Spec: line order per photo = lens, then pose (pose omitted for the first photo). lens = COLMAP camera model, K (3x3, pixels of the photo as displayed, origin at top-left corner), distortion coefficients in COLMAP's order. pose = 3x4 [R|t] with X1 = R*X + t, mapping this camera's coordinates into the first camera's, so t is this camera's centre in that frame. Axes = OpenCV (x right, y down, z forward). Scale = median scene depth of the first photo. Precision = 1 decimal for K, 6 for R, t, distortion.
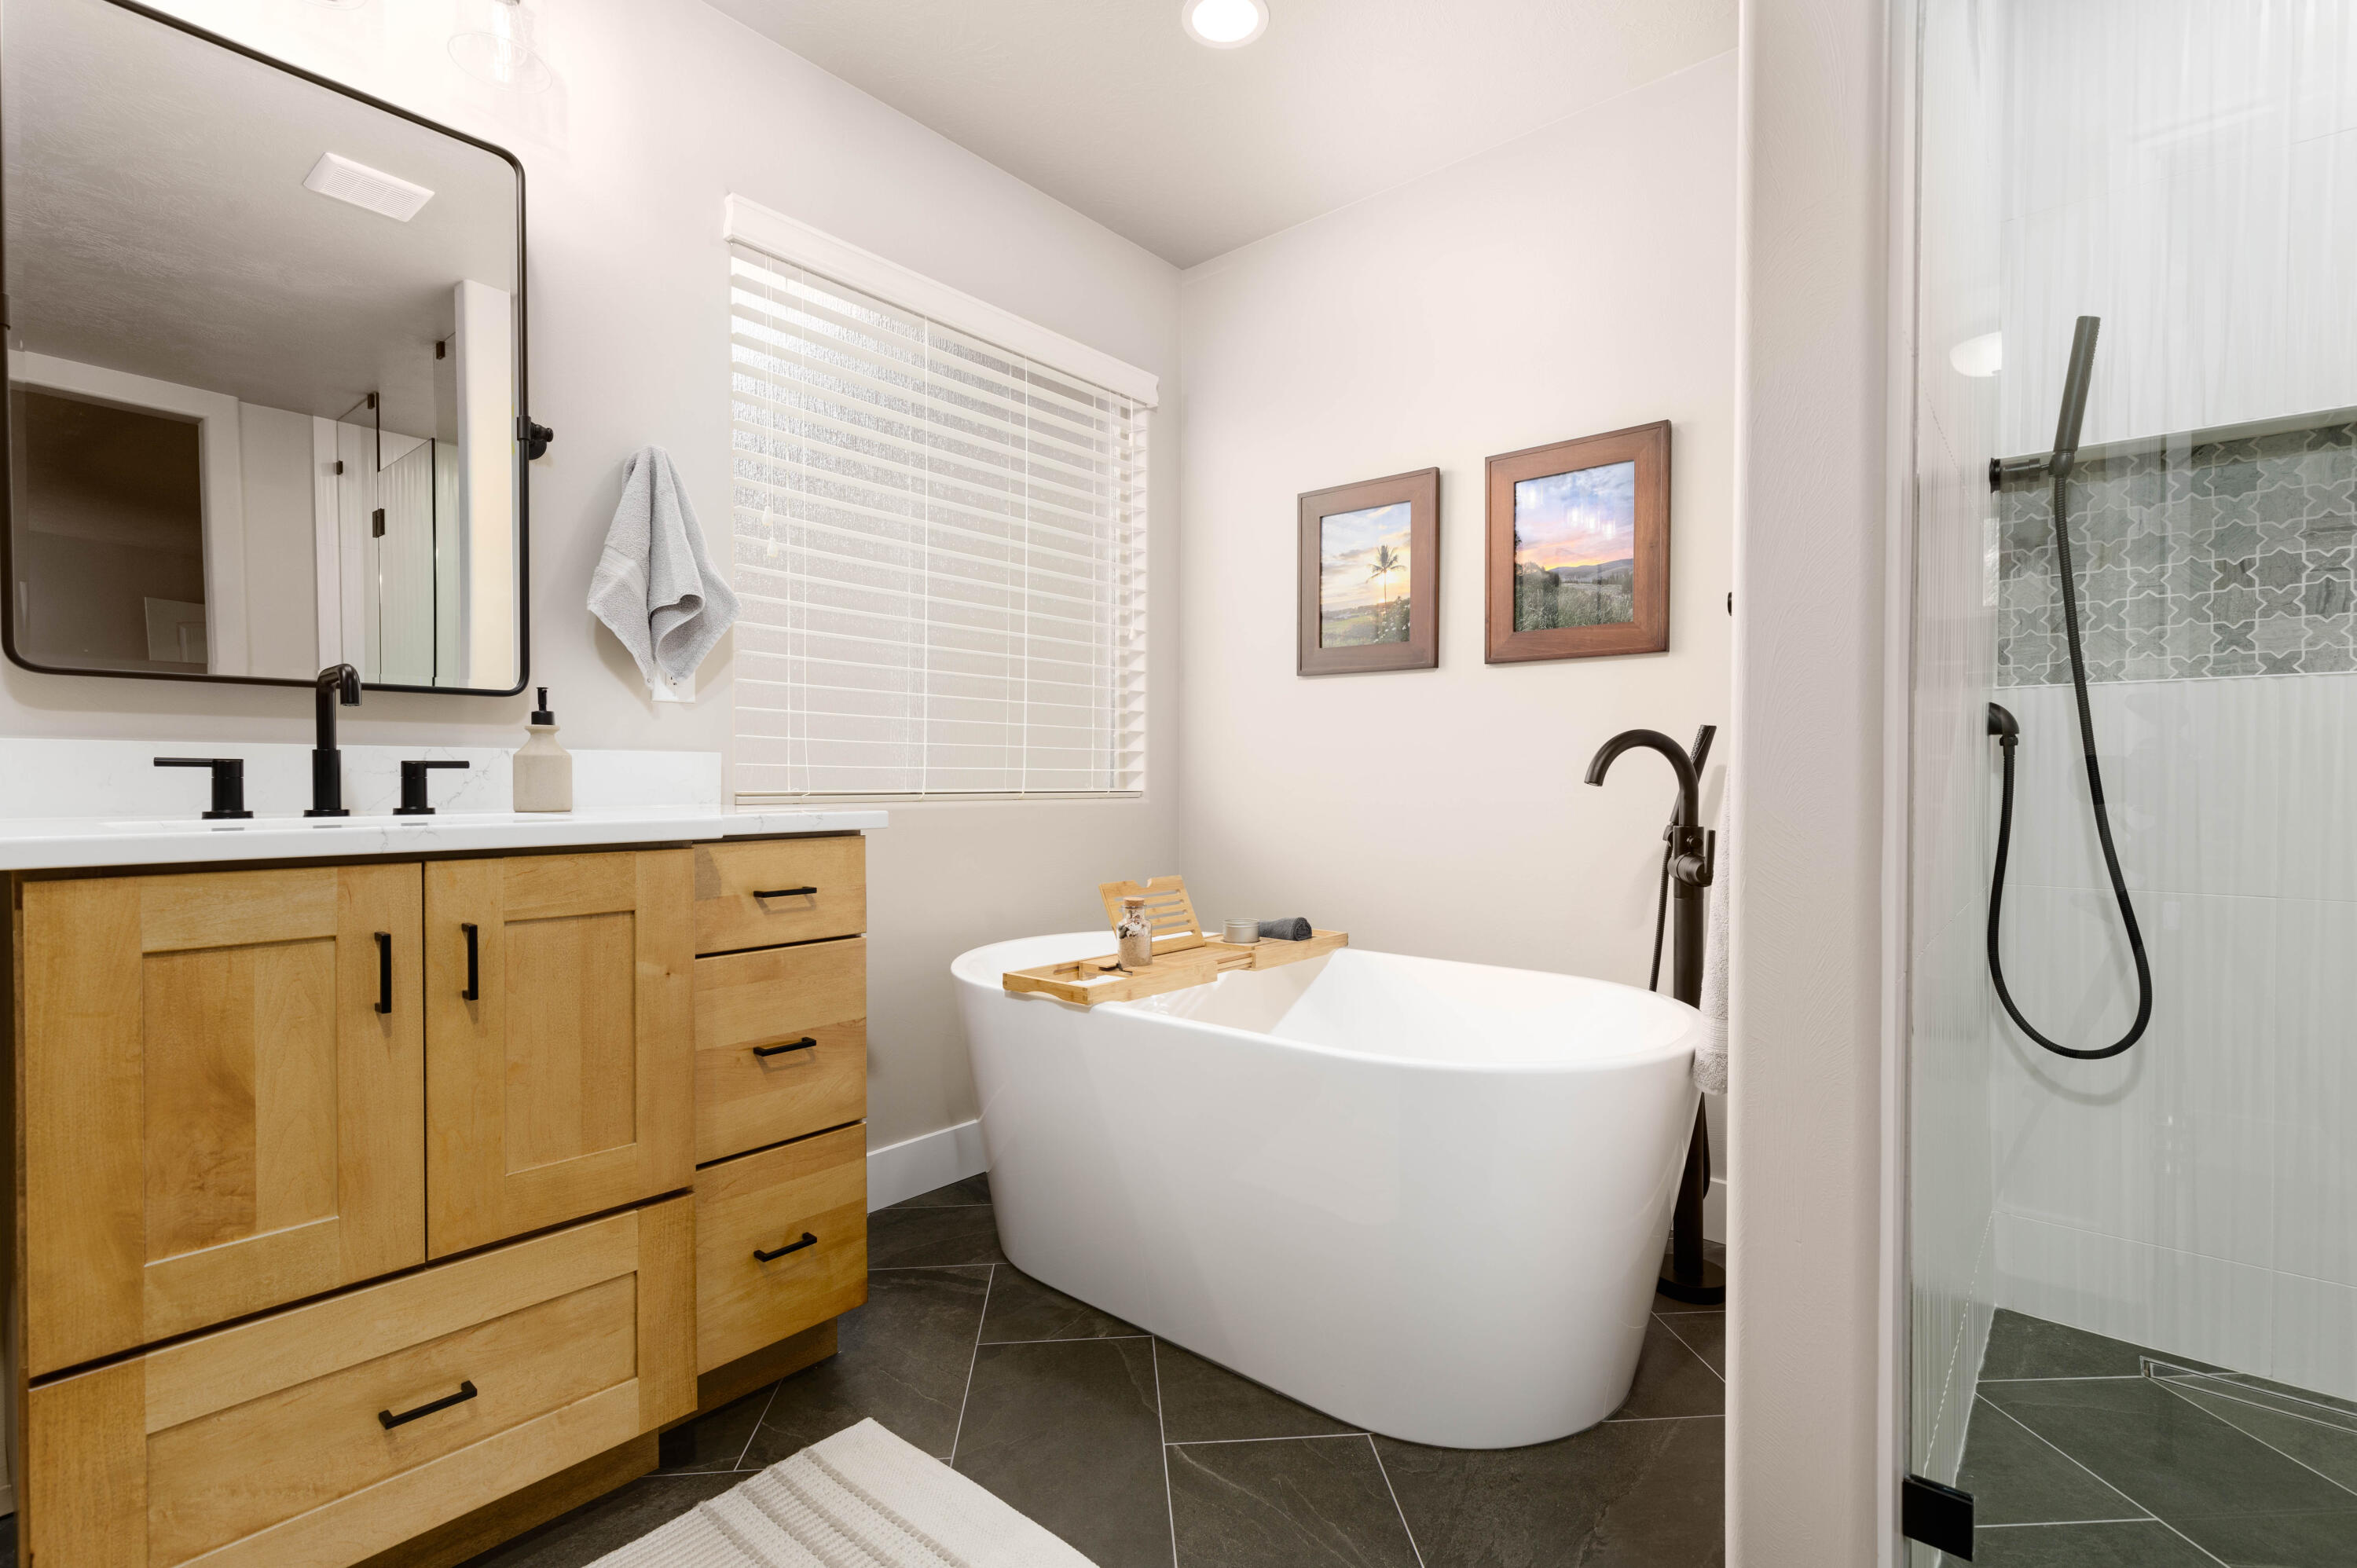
lens RADIAL K [[1068.0, 0, 1178.9], [0, 1068.0, 786.7], [0, 0, 1]] dist [0.004128, -0.001177]
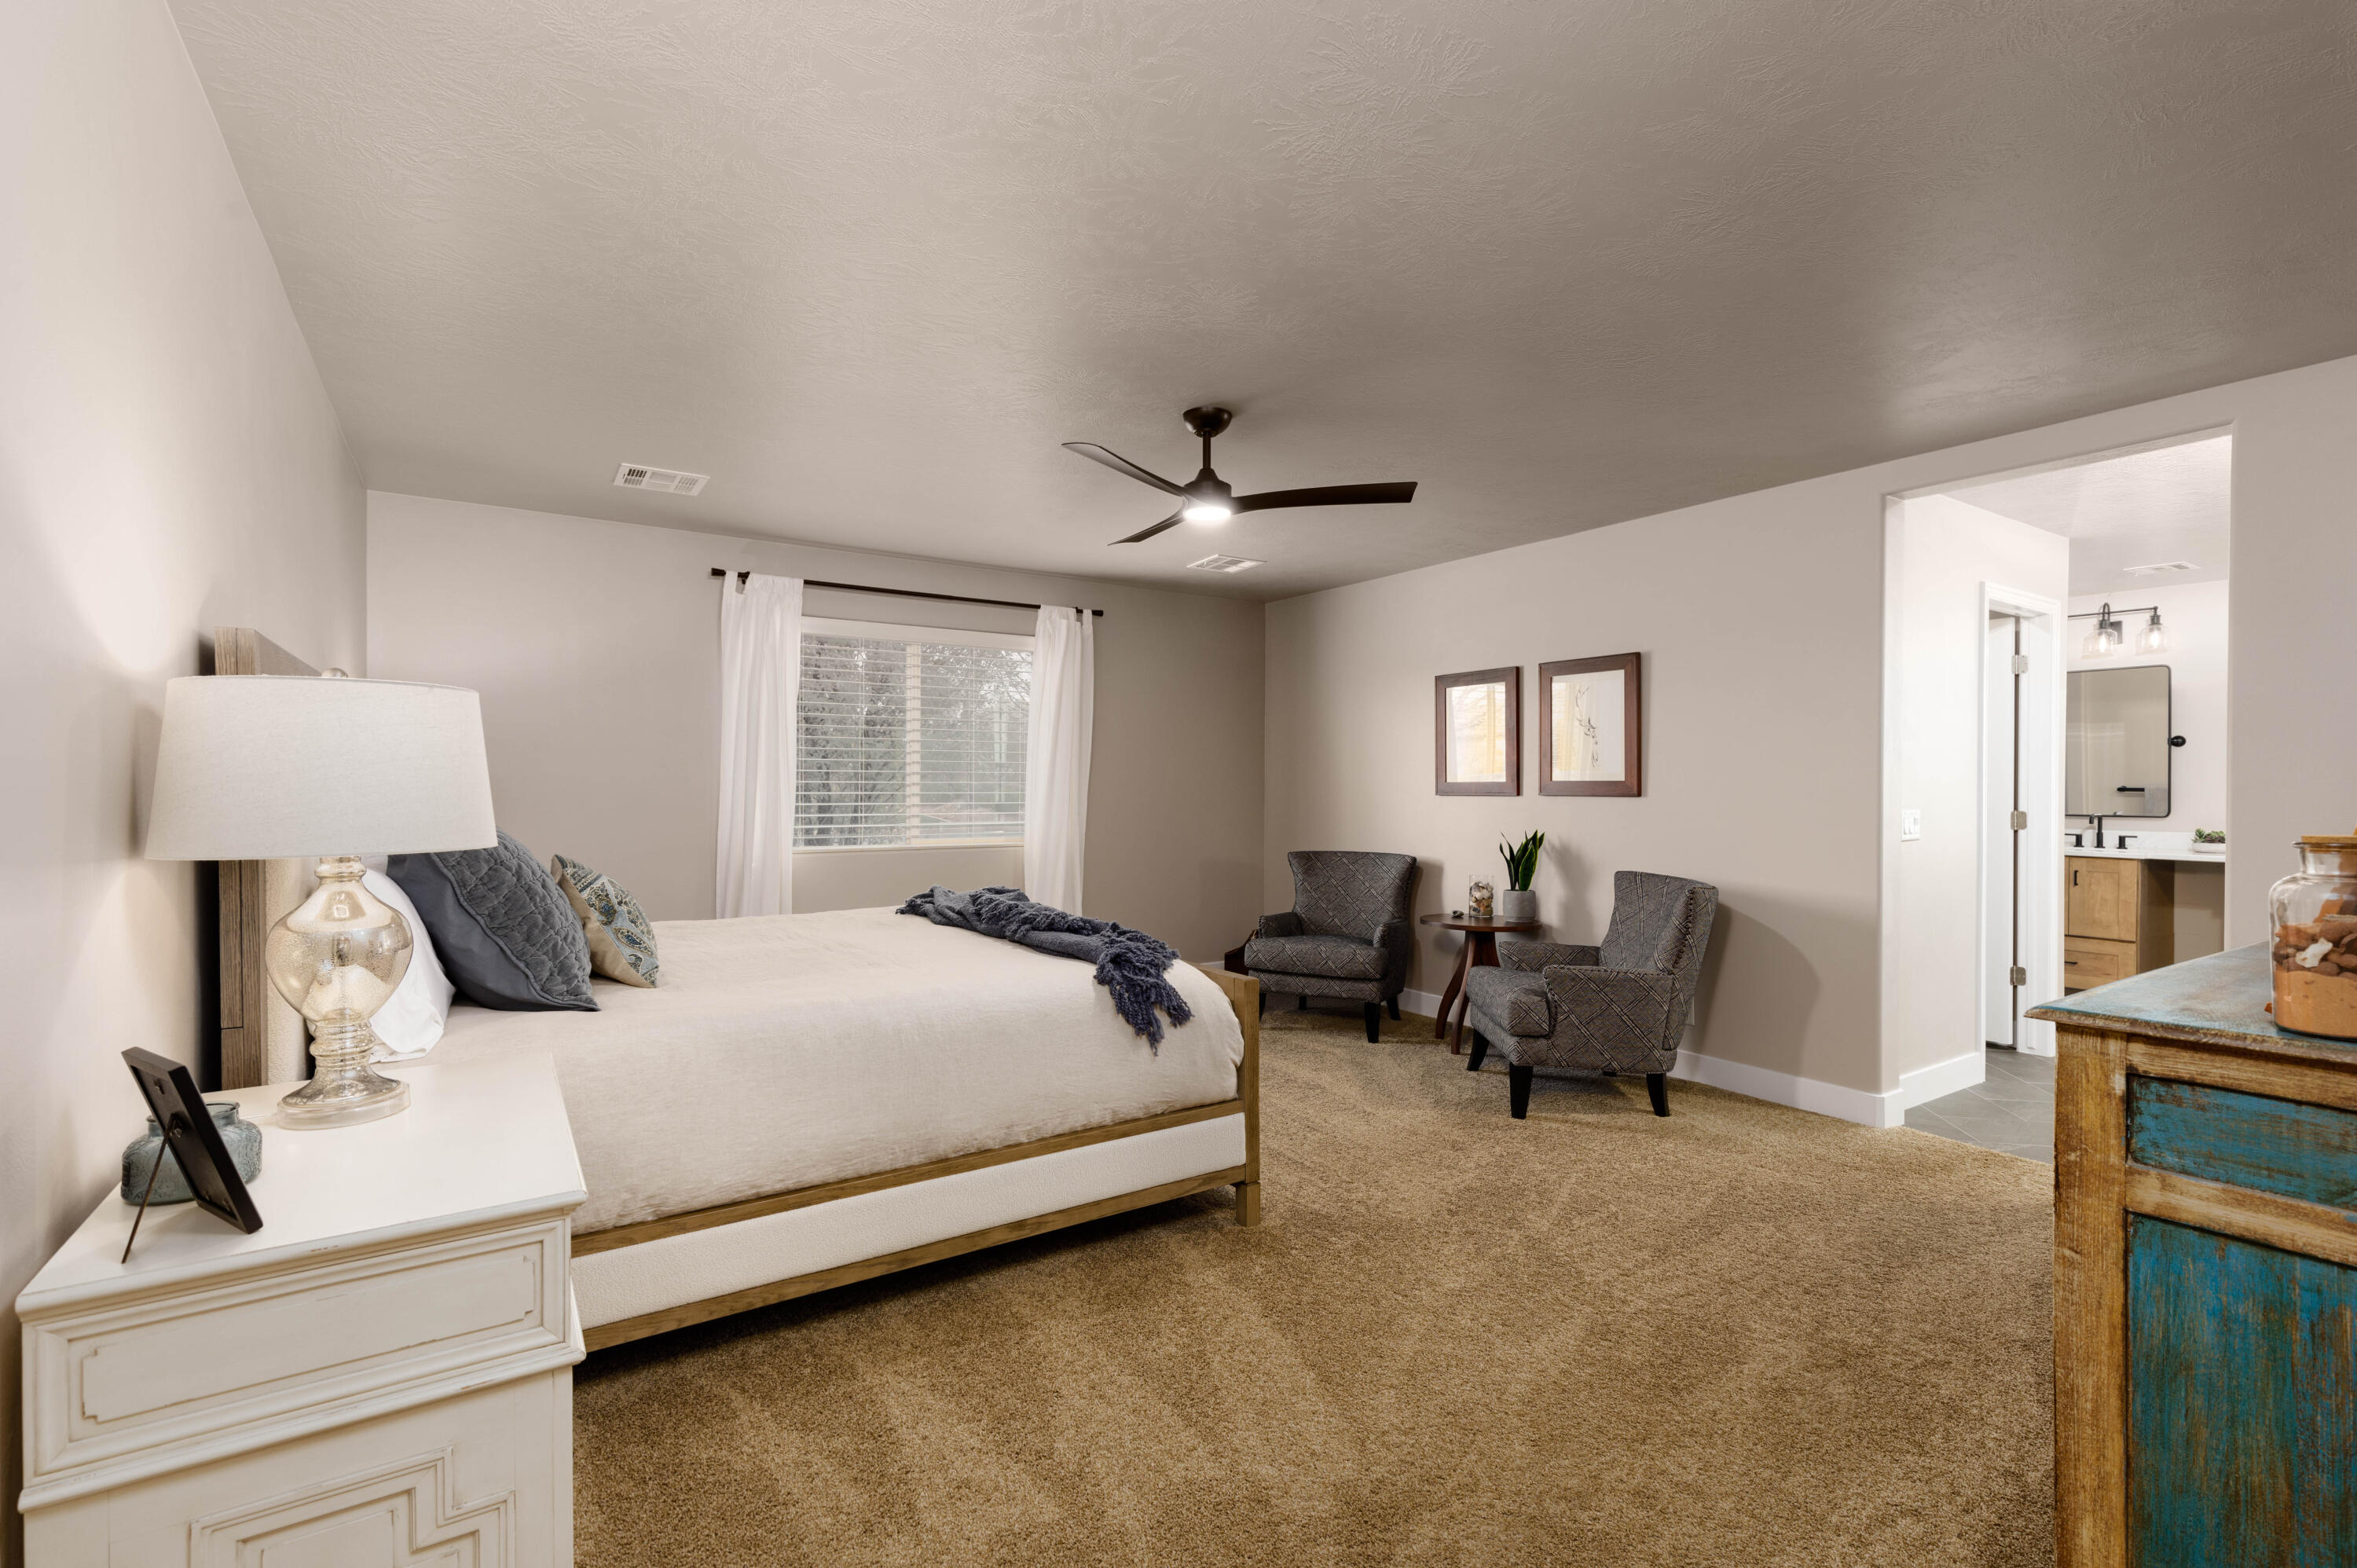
lens RADIAL K [[1068.0, 0, 1169.1], [0, 1068.0, 784.7], [0, 0, 1]] dist [0.004128, -0.001177]
pose [[-0.292983, 0.000761, -0.956117, 4.464673], [-0.009896, 0.999944, 0.003828, -0.208580], [0.956067, 0.010584, -0.292959, -1.339168]]
